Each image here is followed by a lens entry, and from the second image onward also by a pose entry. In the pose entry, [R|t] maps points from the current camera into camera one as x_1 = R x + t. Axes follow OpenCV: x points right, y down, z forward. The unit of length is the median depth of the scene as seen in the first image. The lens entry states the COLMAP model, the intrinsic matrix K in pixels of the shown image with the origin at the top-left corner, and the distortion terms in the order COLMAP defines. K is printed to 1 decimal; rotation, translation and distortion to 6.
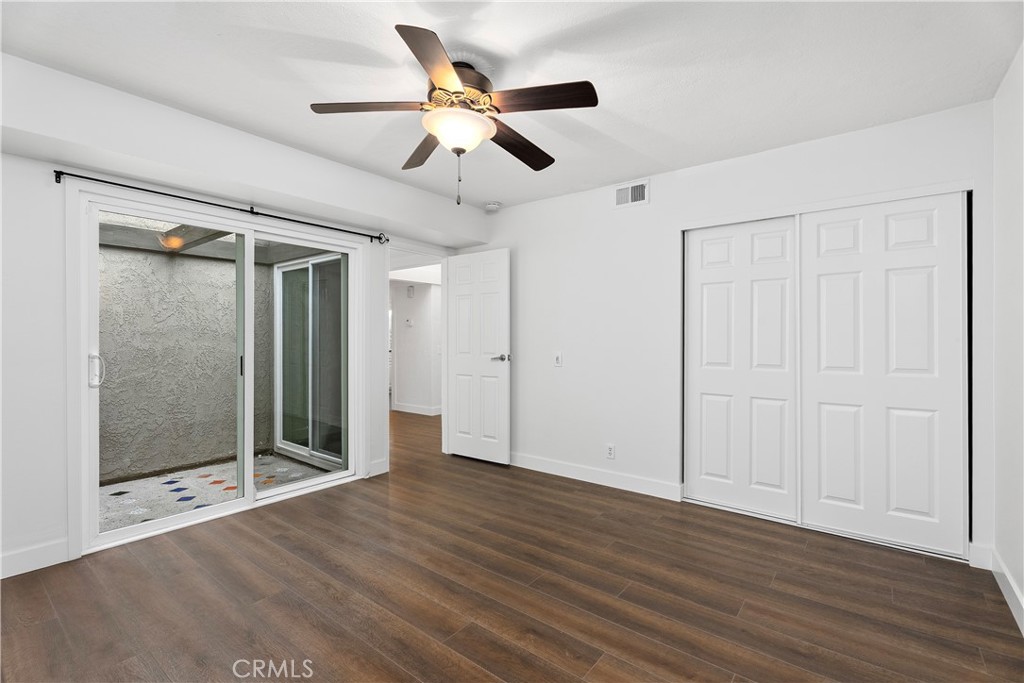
lens RADIAL K [[458.7, 0, 513.1], [0, 458.7, 340.9], [0, 0, 1]] dist [-0.001018, -0.000571]
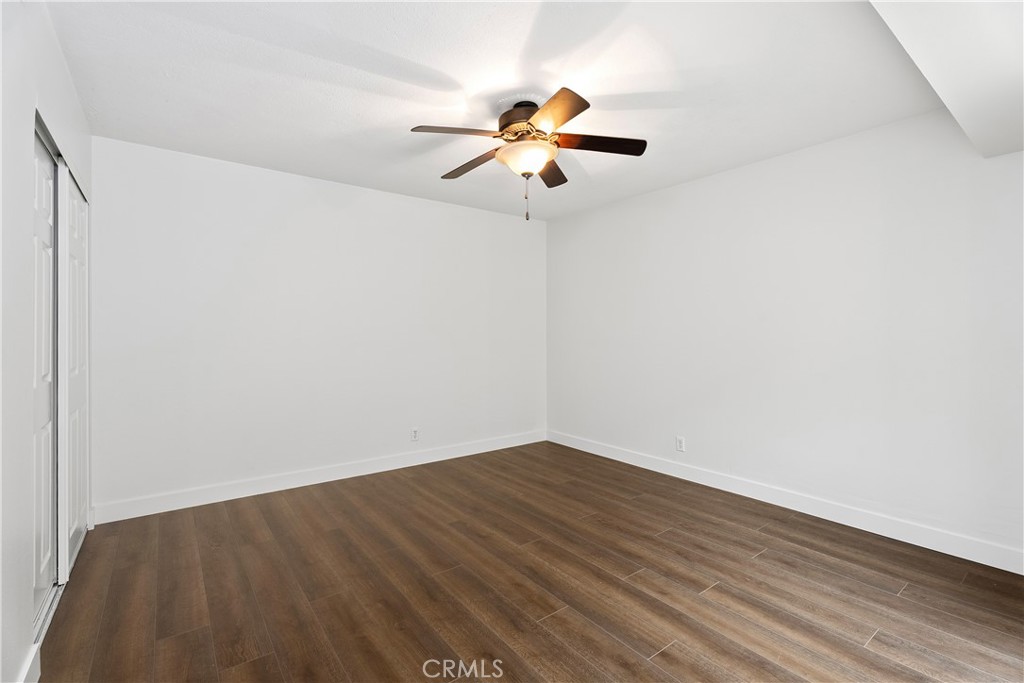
lens RADIAL K [[458.7, 0, 513.1], [0, 458.7, 340.9], [0, 0, 1]] dist [-0.001018, -0.000571]
pose [[-0.967817, -0.003736, 0.251626, -0.348480], [0.002537, 0.999694, 0.024600, -0.014411], [-0.251641, 0.024446, -0.967512, 1.978006]]
